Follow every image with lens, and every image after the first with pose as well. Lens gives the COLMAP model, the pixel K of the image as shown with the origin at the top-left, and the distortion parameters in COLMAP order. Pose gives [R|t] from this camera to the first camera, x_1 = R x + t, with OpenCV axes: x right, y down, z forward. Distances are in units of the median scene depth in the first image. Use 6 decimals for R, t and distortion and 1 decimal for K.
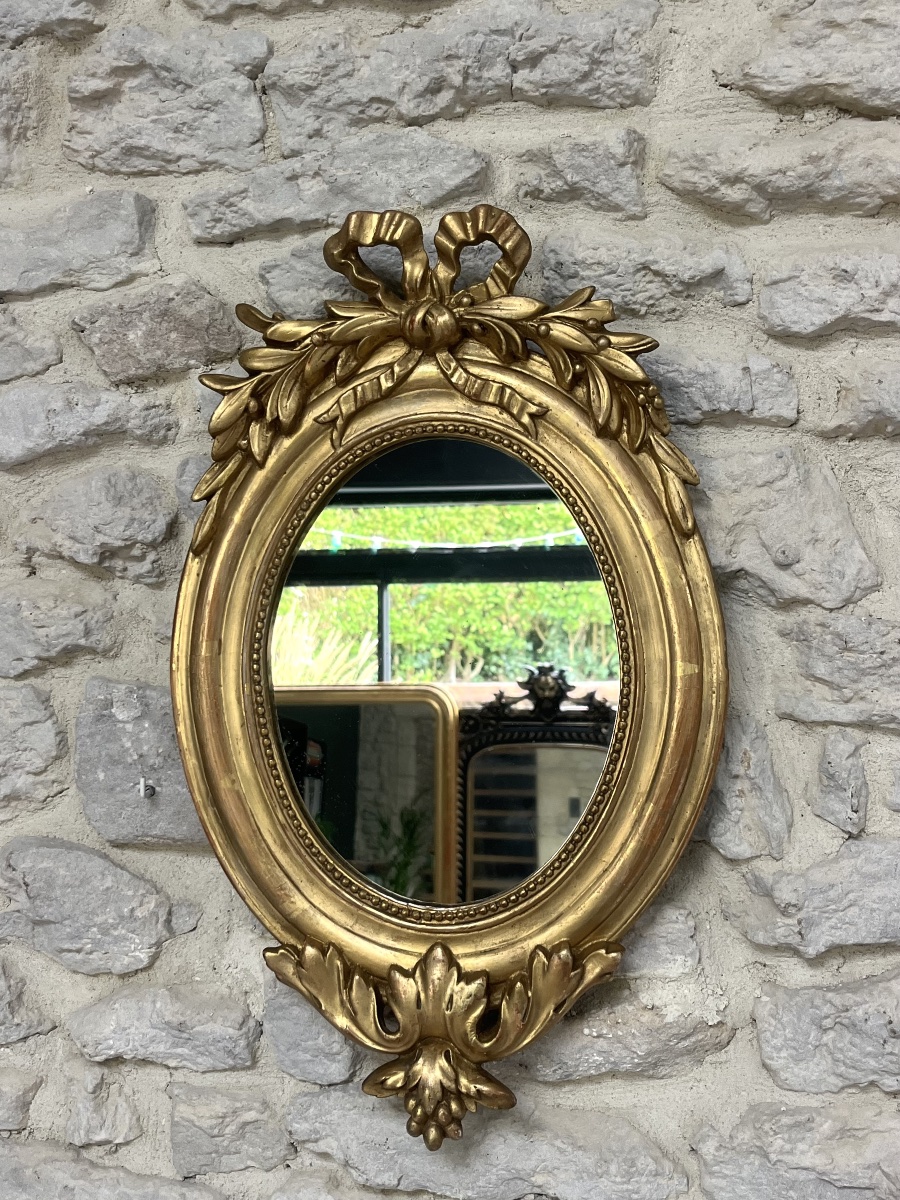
lens RADIAL K [[1273.9, 0, 447.0], [0, 1273.9, 608.7], [0, 0, 1]] dist [0.088840, -0.216021]
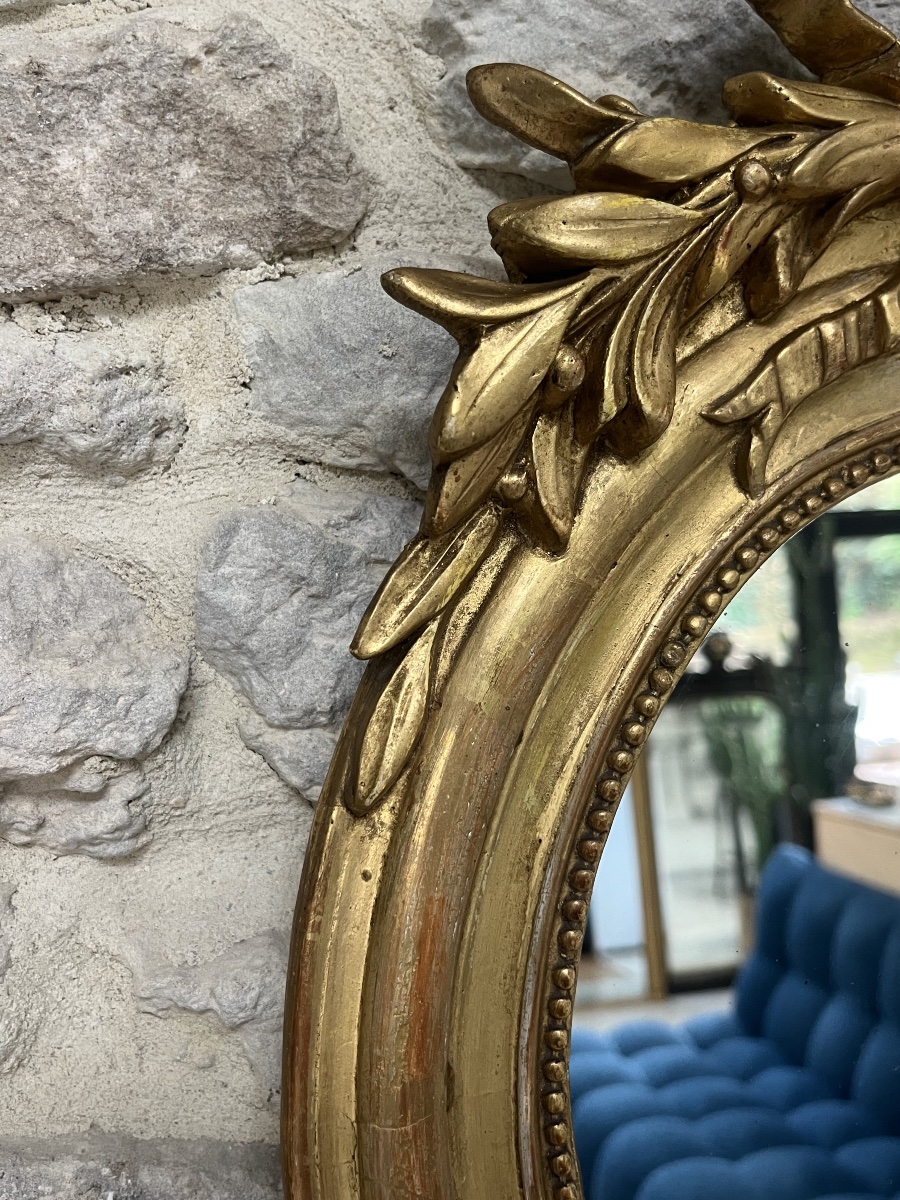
lens RADIAL K [[1160.6, 0, 450.0], [0, 1160.6, 600.0], [0, 0, 1]] dist [0.033417, -0.068852]
pose [[0.930501, -0.041859, 0.363890, -0.290472], [0.038800, 0.999123, 0.015717, -0.104840], [-0.364229, -0.000506, 0.931309, 0.729916]]
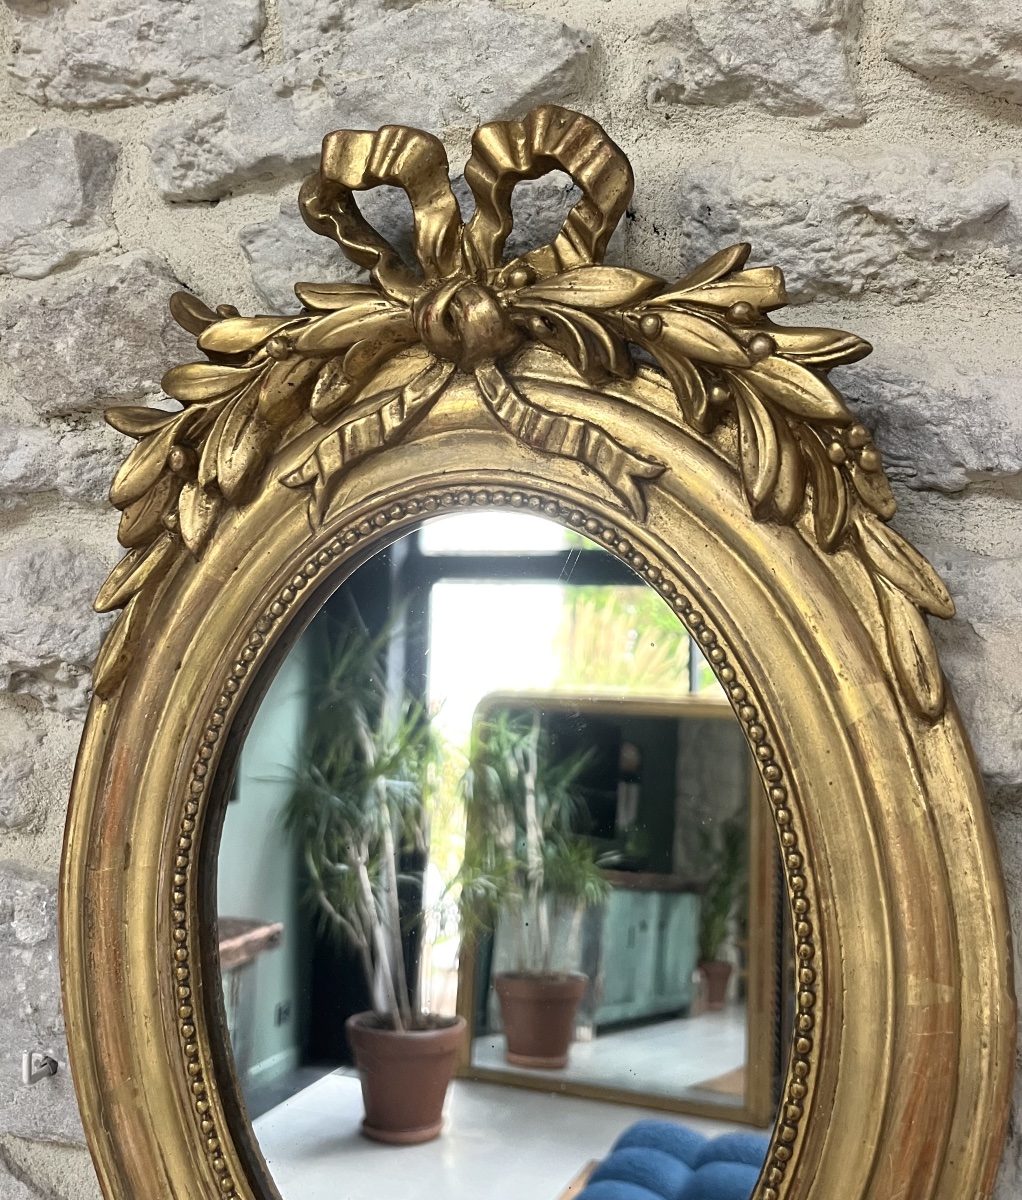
lens RADIAL K [[1300.9, 0, 517.4], [0, 1300.9, 512.5], [0, 0, 1]] dist [0.031895, -0.037424]
pose [[0.979508, 0.008277, -0.201235, 0.126132], [-0.021269, 0.997819, -0.062485, -0.098771], [0.200279, 0.065484, 0.977548, 0.435794]]
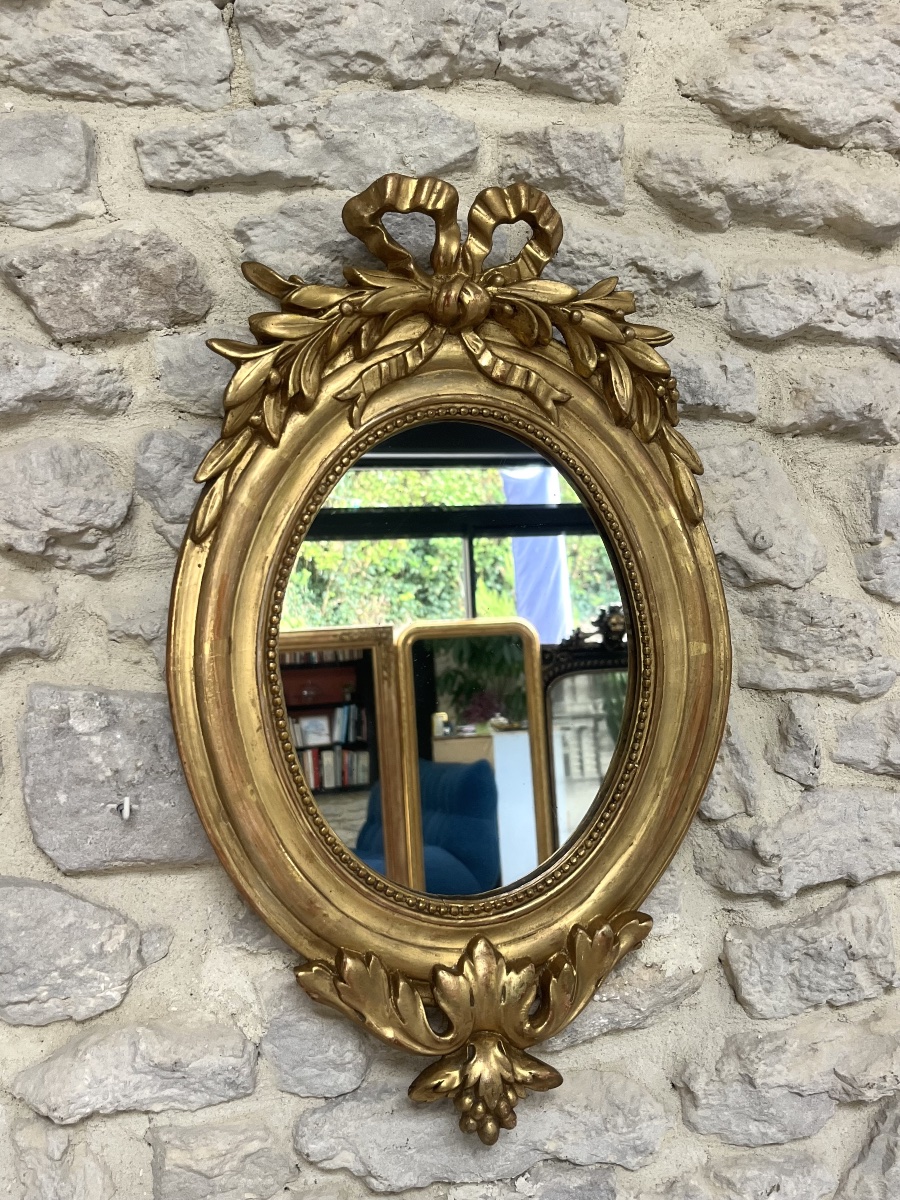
lens RADIAL K [[1140.0, 0, 440.2], [0, 1140.0, 612.5], [0, 0, 1]] dist [0.029085, -0.008270]
pose [[0.913202, -0.031771, 0.406267, -0.376335], [0.016725, 0.999038, 0.040534, -0.023682], [-0.407164, -0.030221, 0.912855, 0.211428]]
